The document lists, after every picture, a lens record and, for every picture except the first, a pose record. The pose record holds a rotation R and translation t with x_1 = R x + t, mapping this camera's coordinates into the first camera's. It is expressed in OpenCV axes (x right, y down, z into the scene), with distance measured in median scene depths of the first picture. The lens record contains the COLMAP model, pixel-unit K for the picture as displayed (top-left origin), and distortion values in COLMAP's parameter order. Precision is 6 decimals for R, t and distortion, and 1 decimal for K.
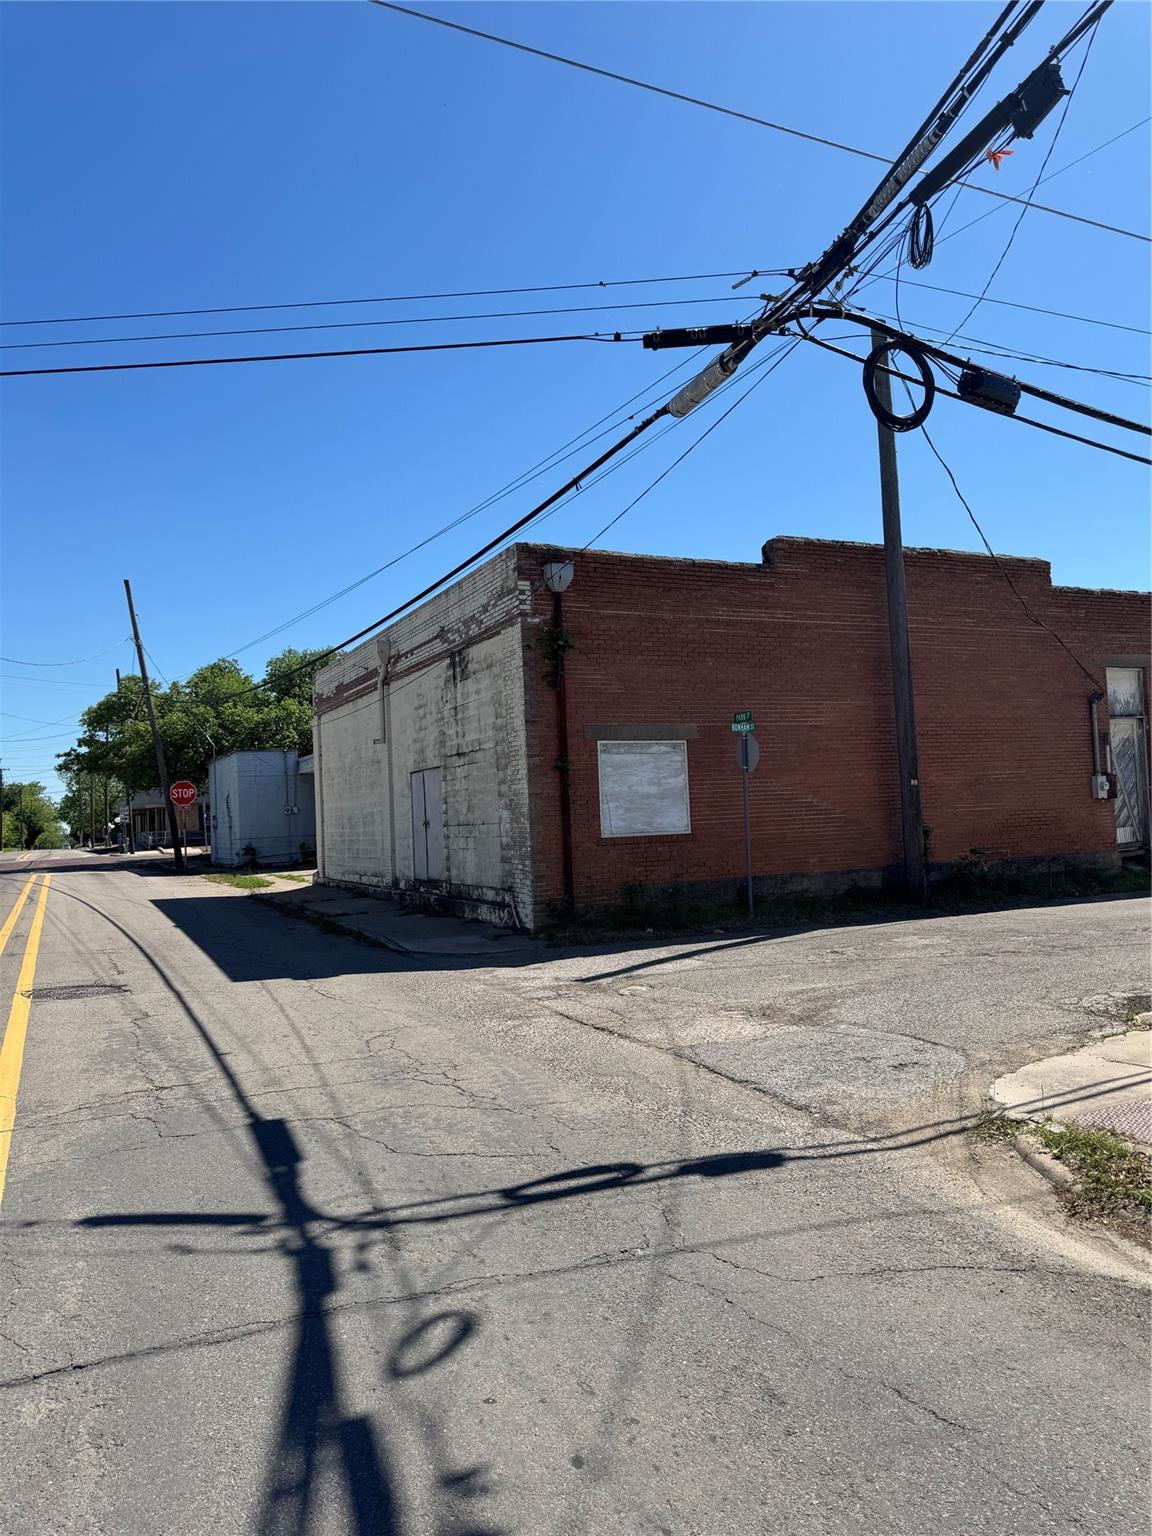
lens RADIAL K [[1065.8, 0, 576.0], [0, 1065.8, 768.0], [0, 0, 1]] dist [0.153658, -0.272005]
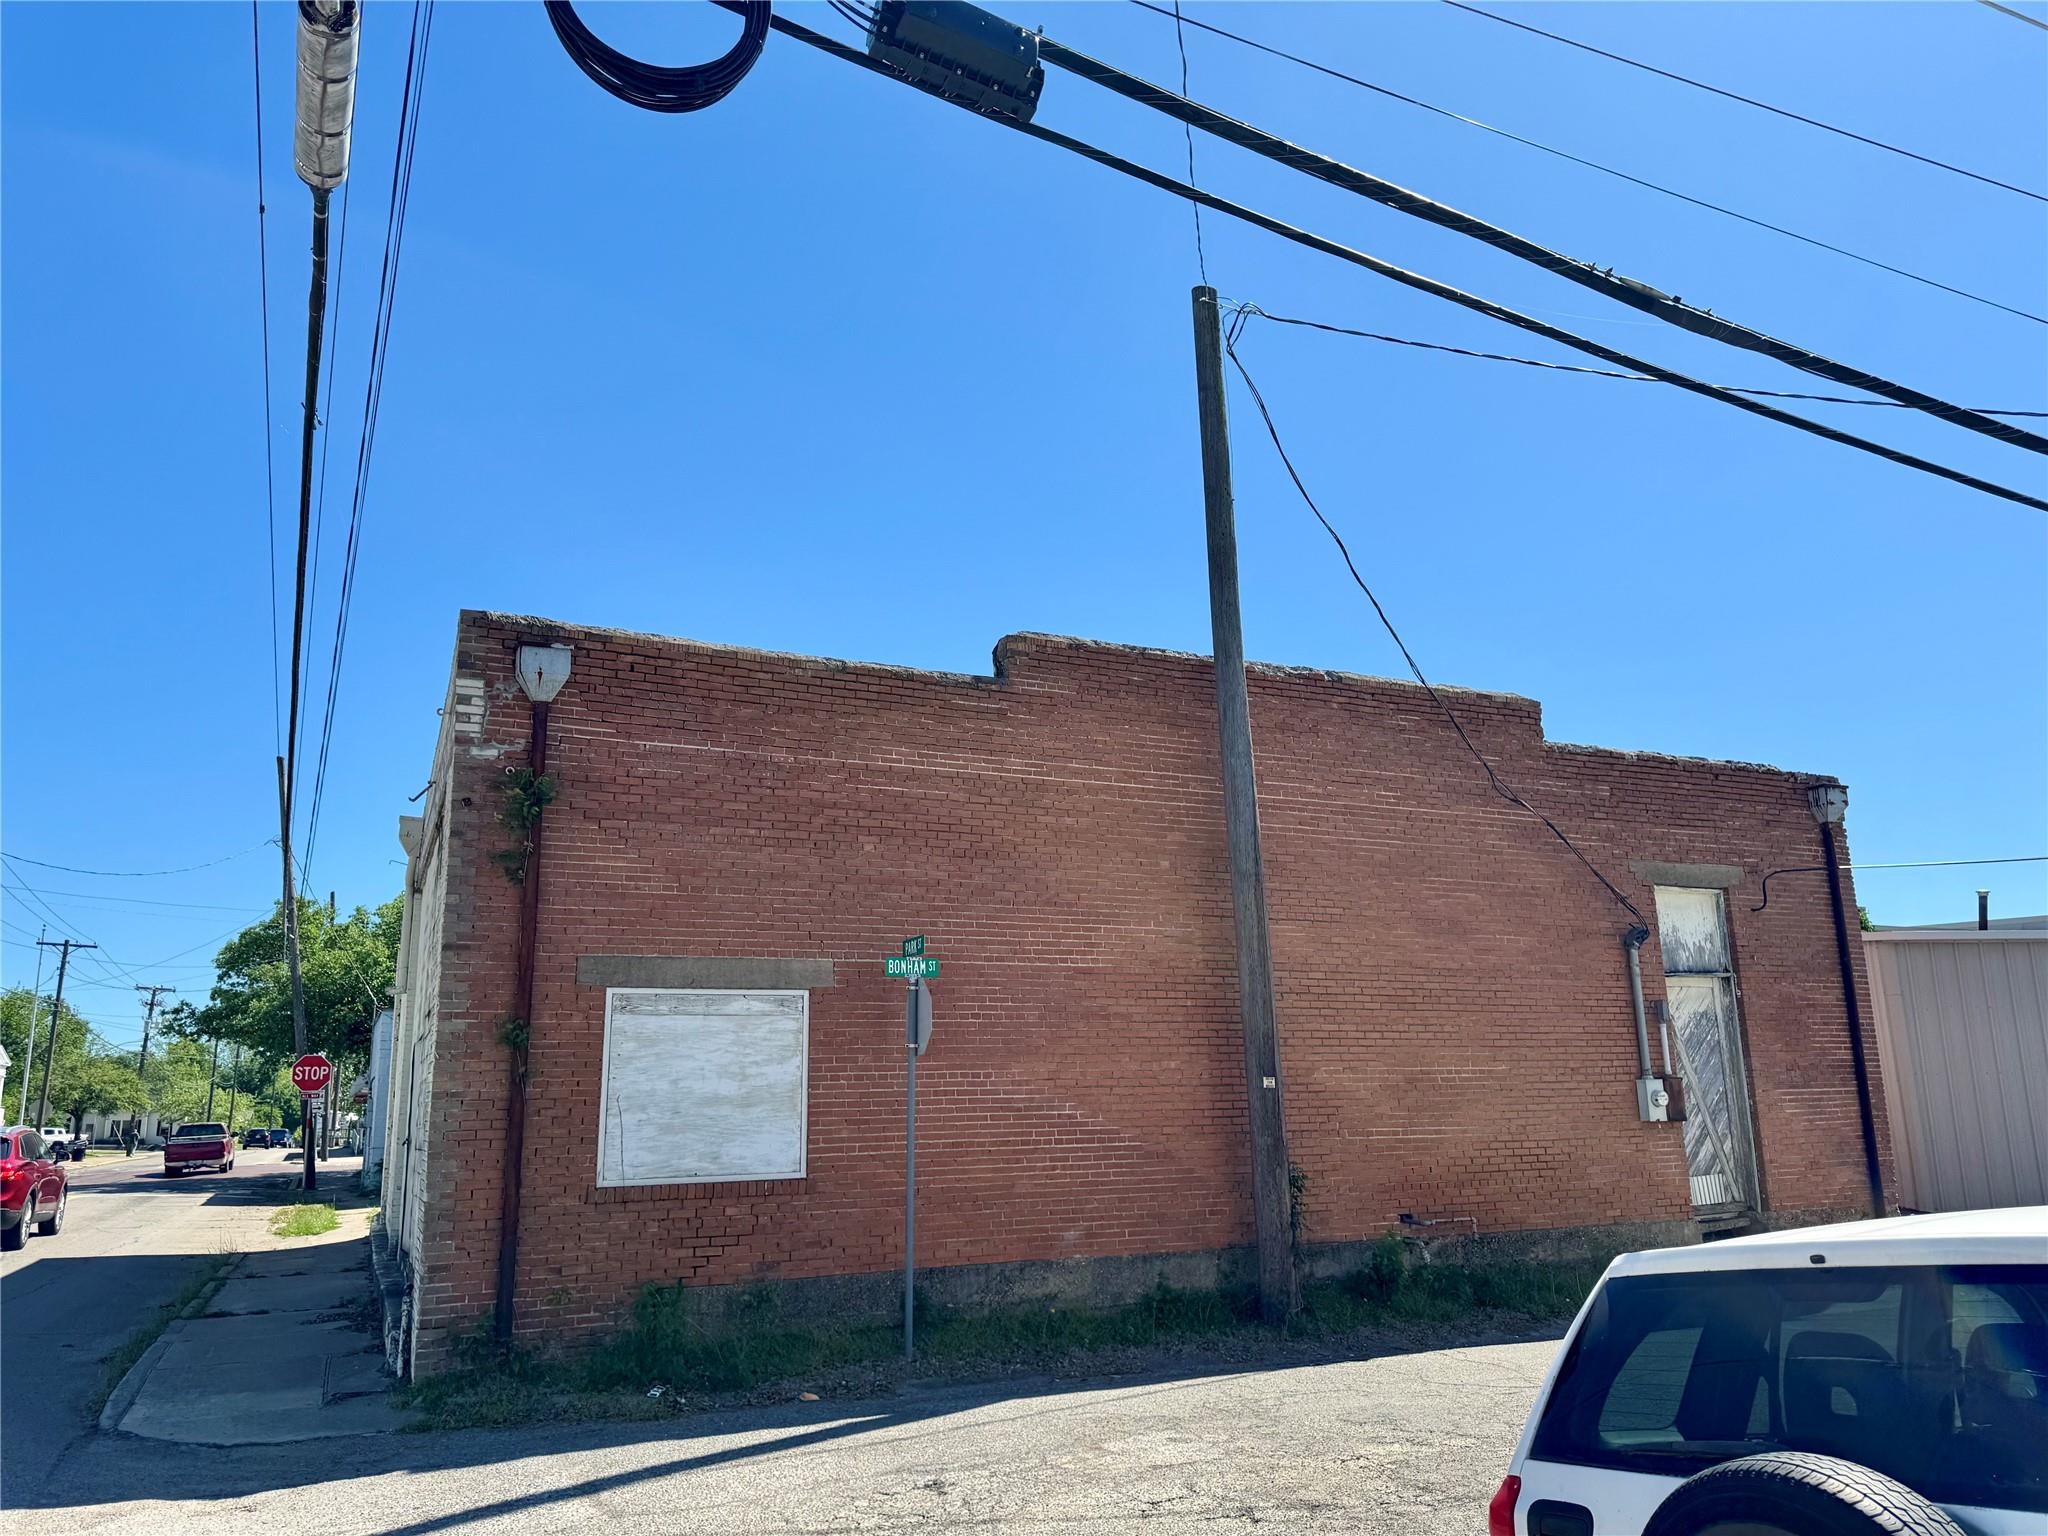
lens RADIAL K [[1421.0, 0, 1021.6], [0, 1421.0, 774.0], [0, 0, 1]] dist [0.153658, -0.272005]
pose [[0.999347, 0.014917, -0.032900, 0.212765], [-0.020769, 0.982443, -0.185405, -0.002300], [0.029557, 0.185967, 0.982111, 0.274448]]
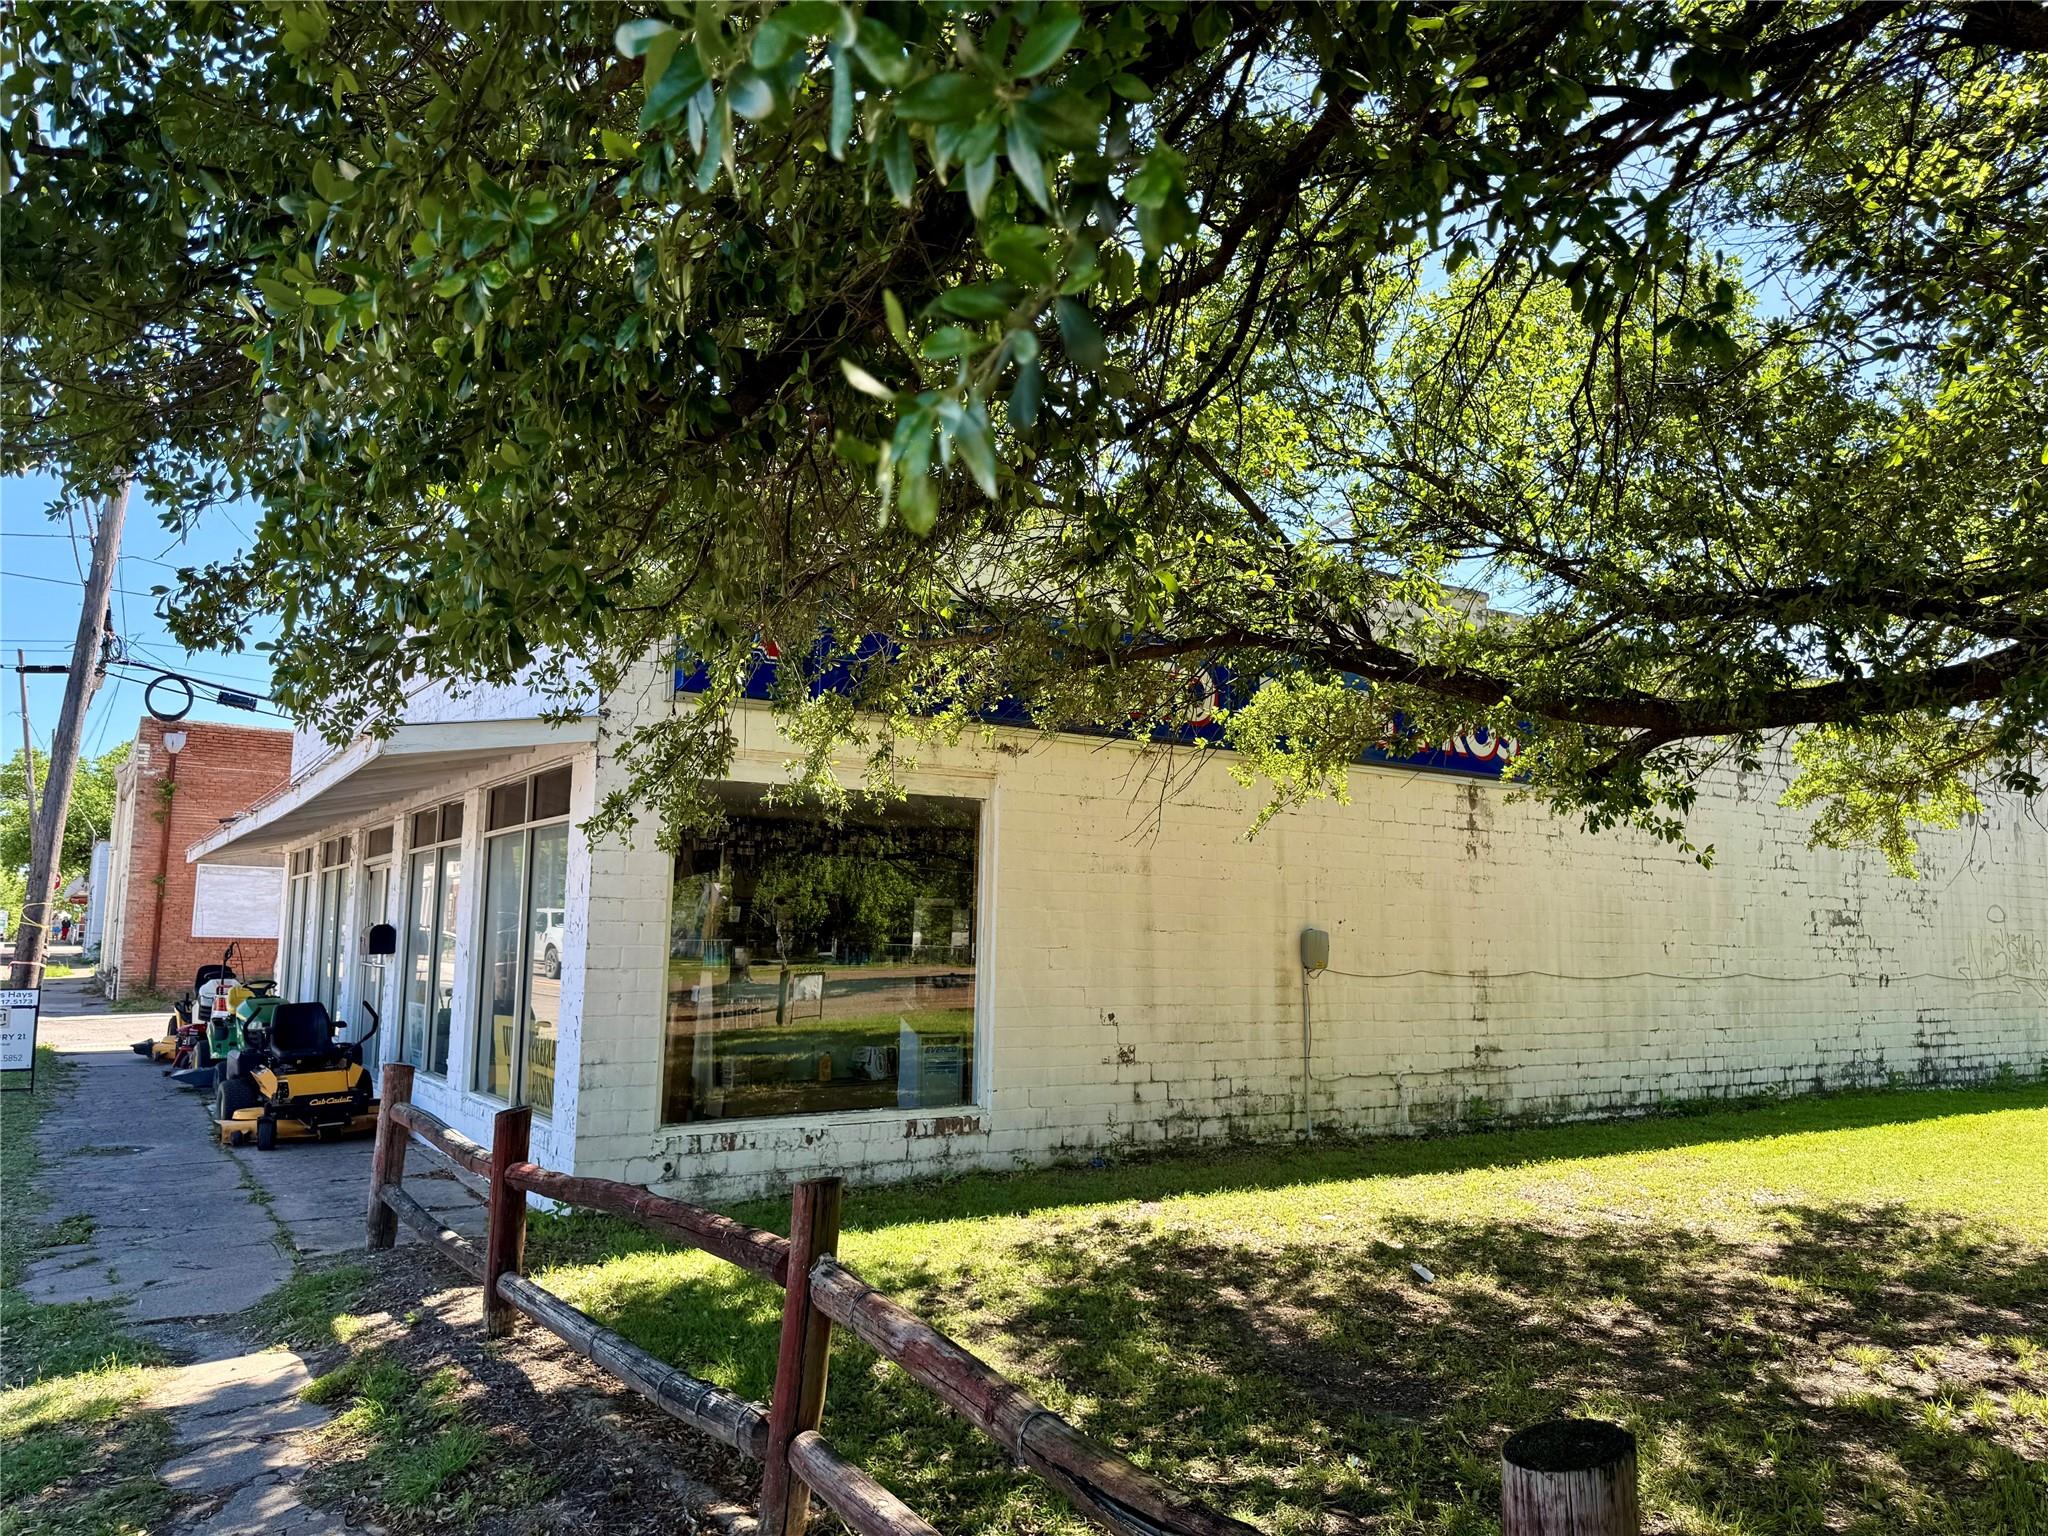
lens RADIAL K [[1456.3, 0, 1048.5], [0, 1456.3, 773.6], [0, 0, 1]] dist [-0.008521, 0.000385]
pose [[0.987633, 0.071249, 0.139662, 0.718903], [-0.060626, 0.995038, -0.078897, -0.052831], [-0.144591, 0.069454, 0.987051, -0.853100]]
